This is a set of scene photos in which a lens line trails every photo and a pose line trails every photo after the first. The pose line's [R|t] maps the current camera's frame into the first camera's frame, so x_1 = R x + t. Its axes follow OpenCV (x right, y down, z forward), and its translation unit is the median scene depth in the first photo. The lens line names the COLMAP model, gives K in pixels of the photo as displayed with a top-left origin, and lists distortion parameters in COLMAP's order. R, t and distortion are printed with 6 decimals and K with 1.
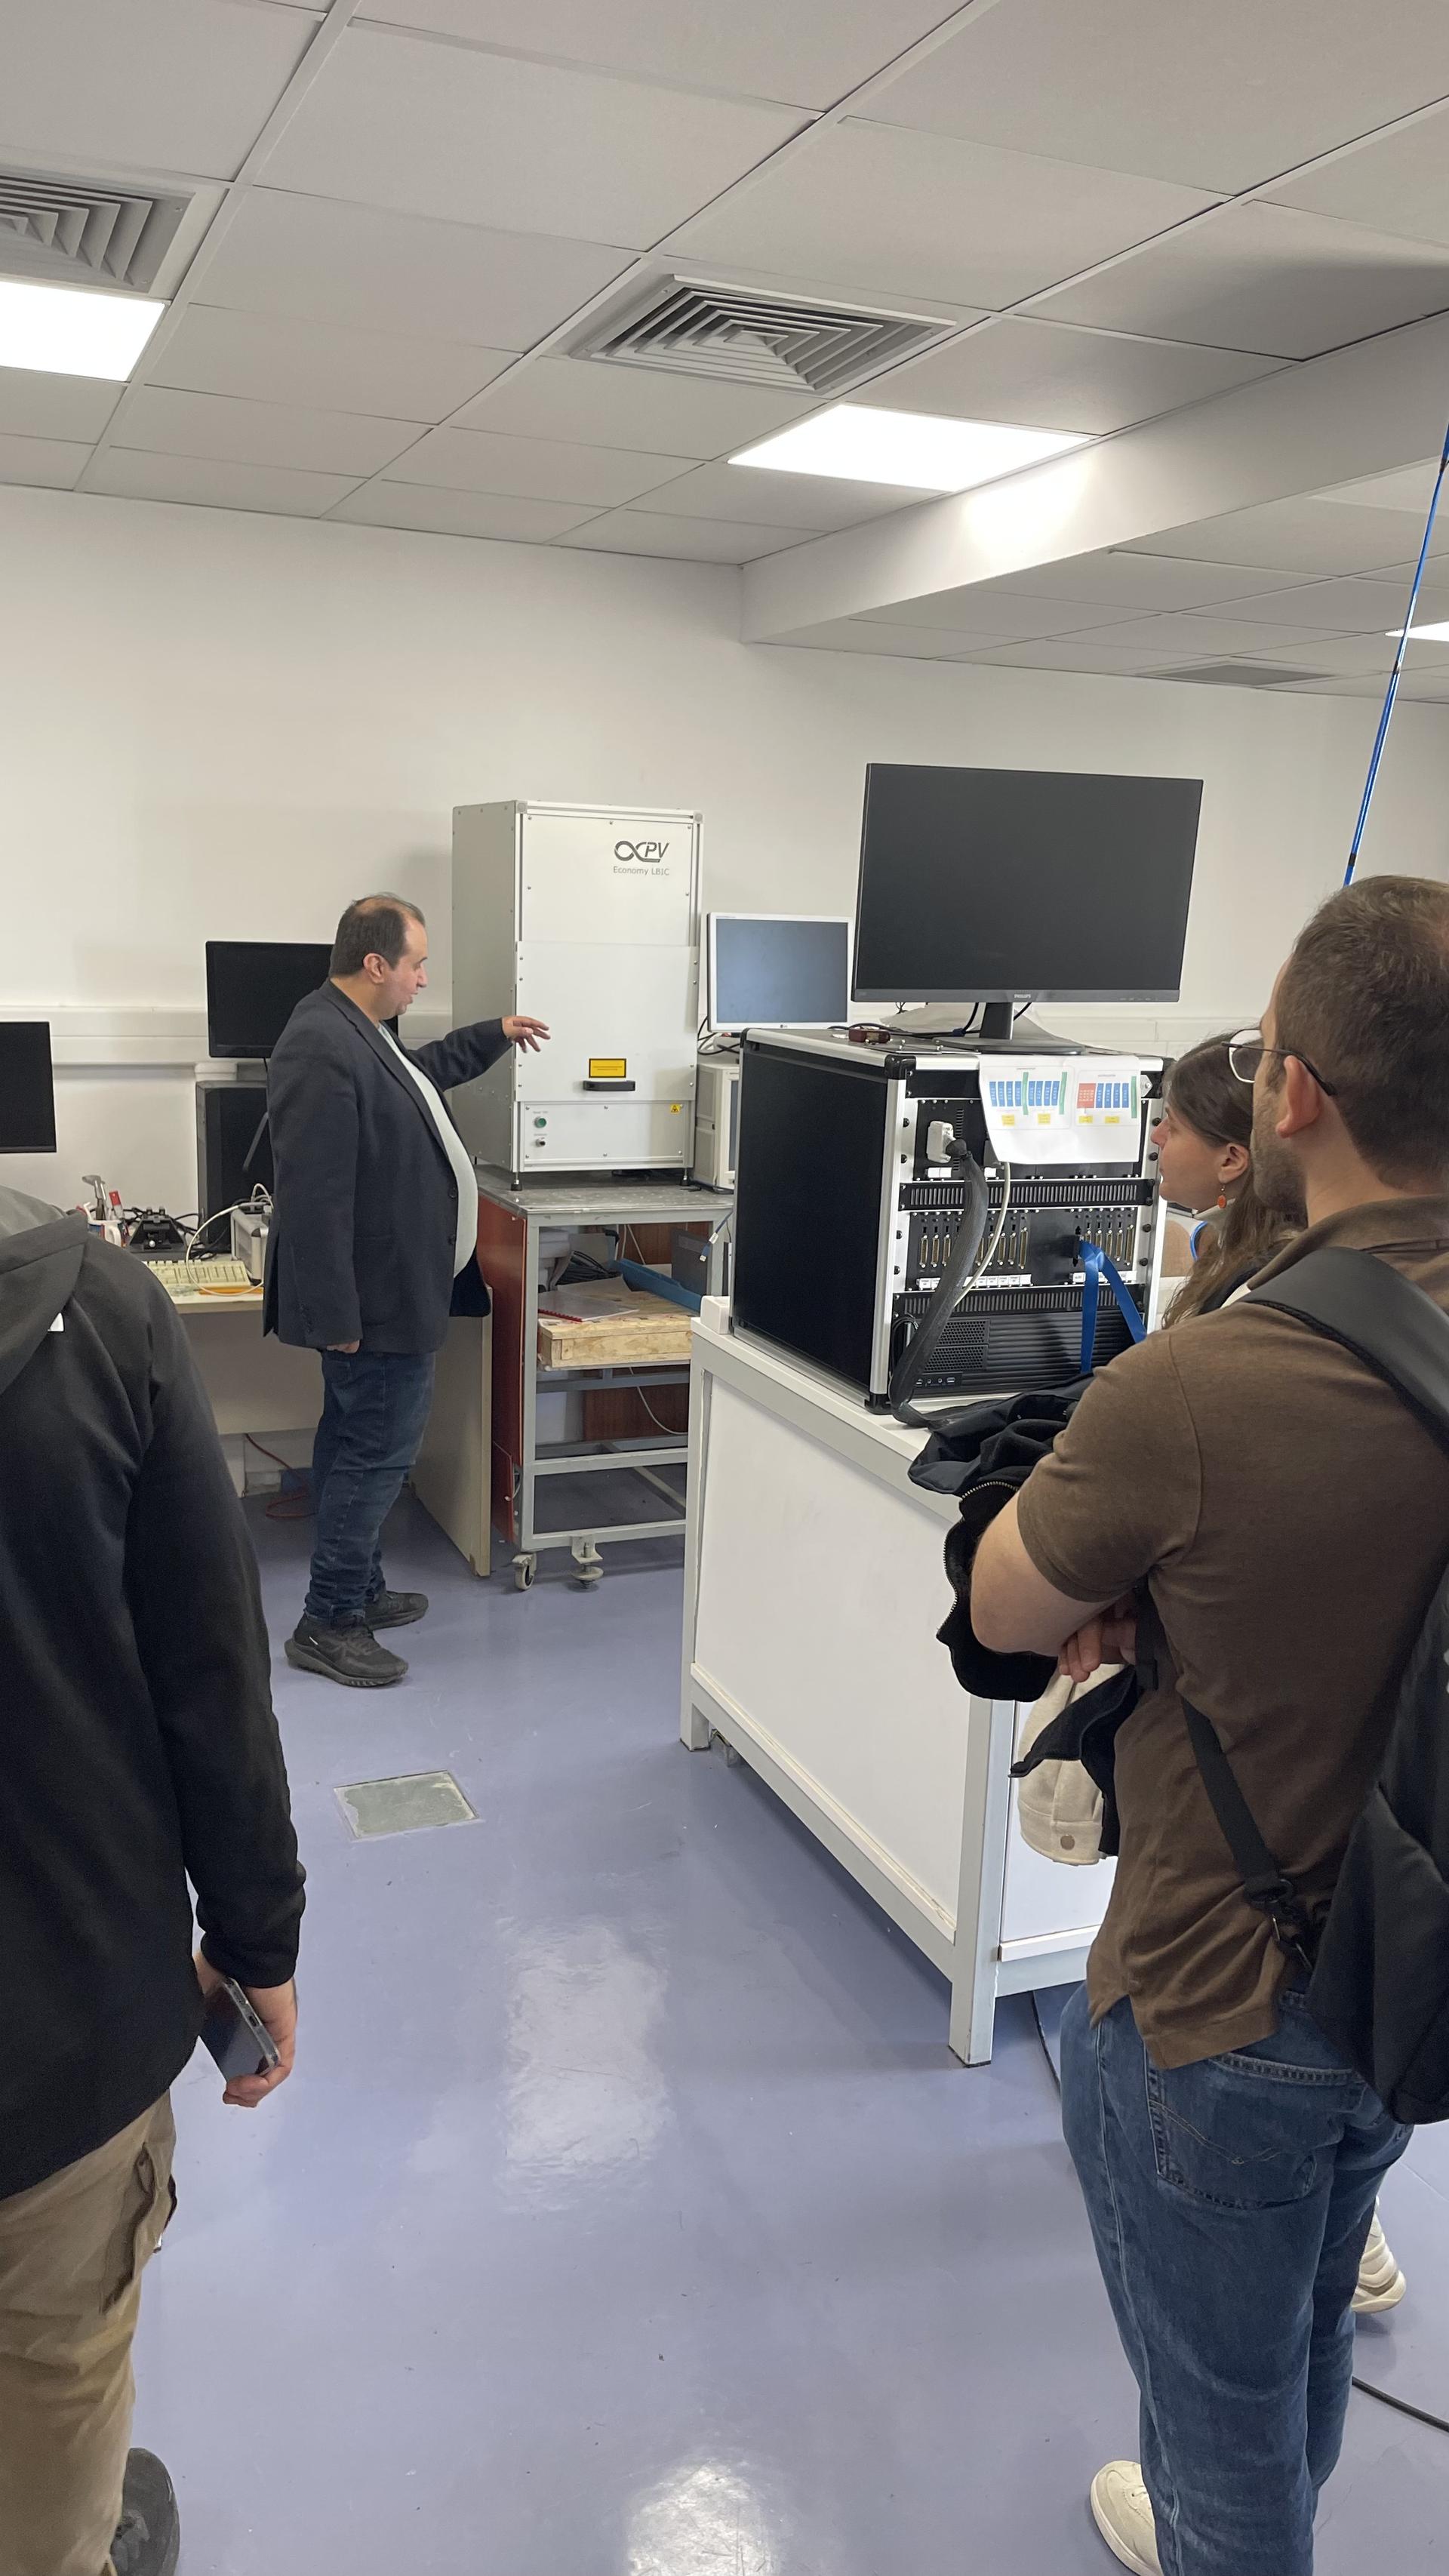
lens RADIAL K [[1854.9, 0, 724.5], [0, 1854.9, 1288.0], [0, 0, 1]] dist [0.010248, 0.000320]
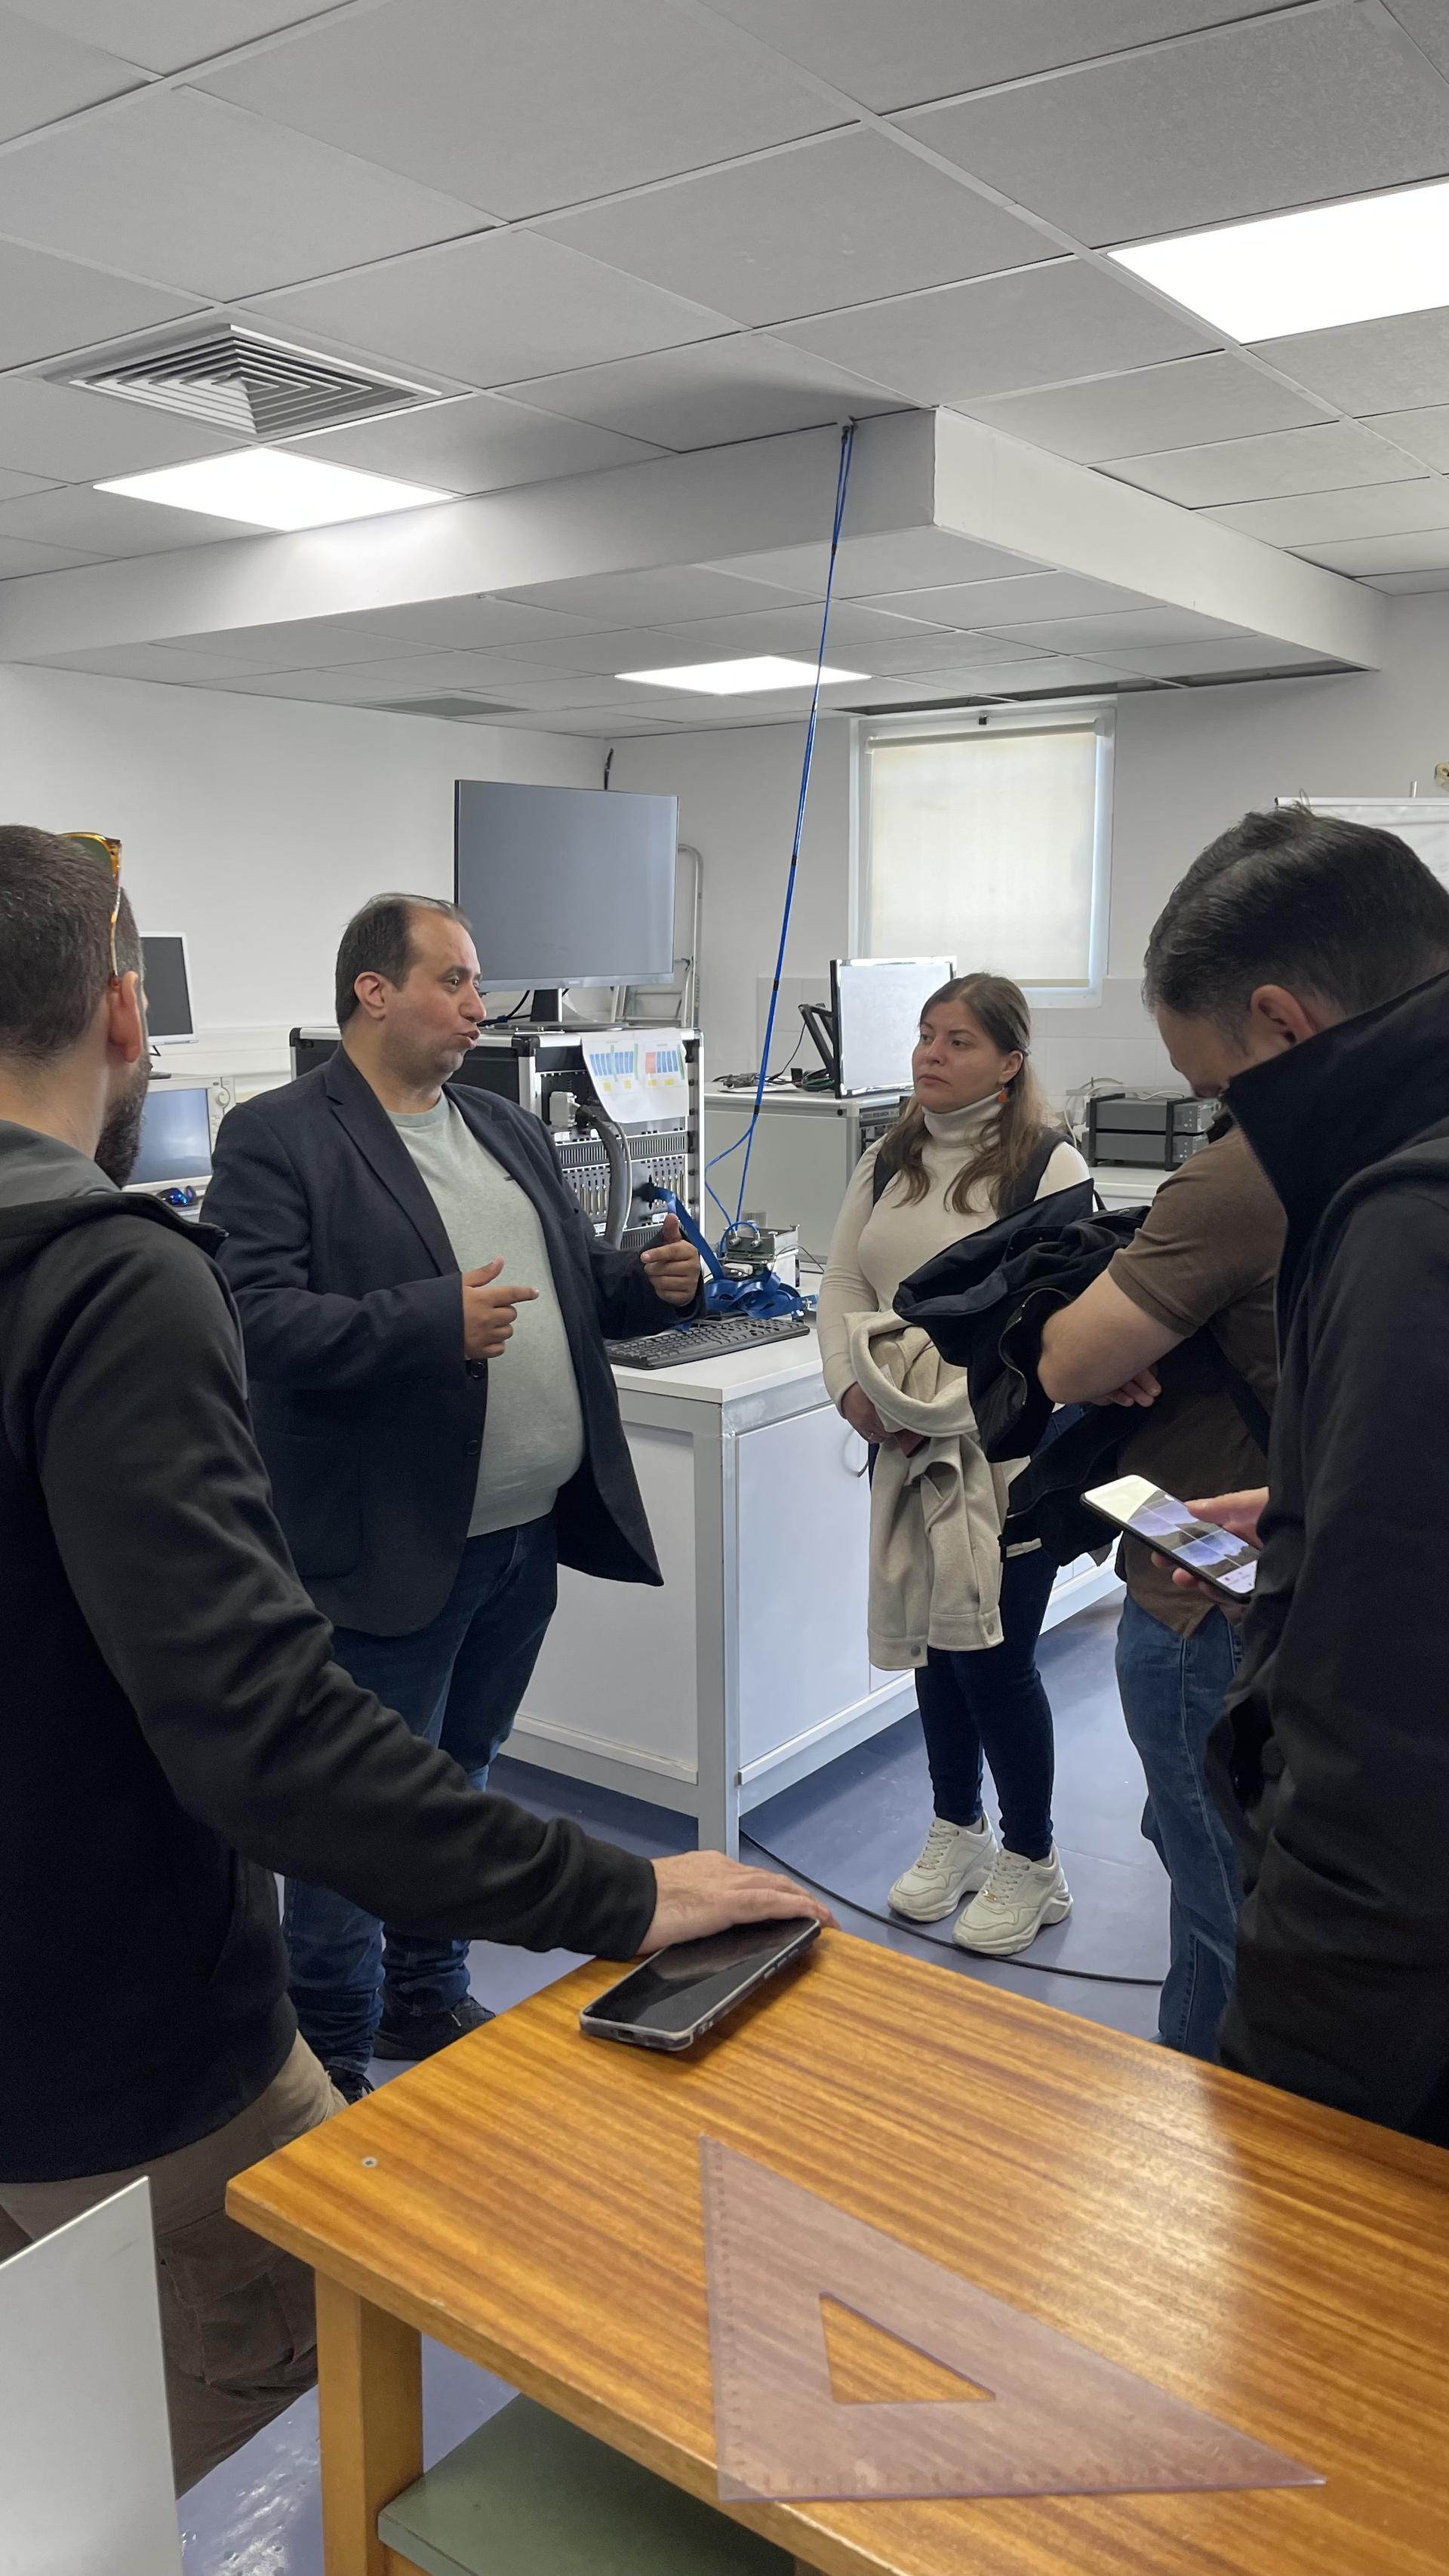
lens RADIAL K [[1900.3, 0, 724.5], [0, 1900.3, 1288.0], [0, 0, 1]] dist [0.005408, -0.003908]
pose [[0.851509, -0.130788, 0.507766, -0.398357], [0.141505, 0.989780, 0.017642, 0.023251], [-0.504884, 0.056829, 0.861314, -0.053903]]
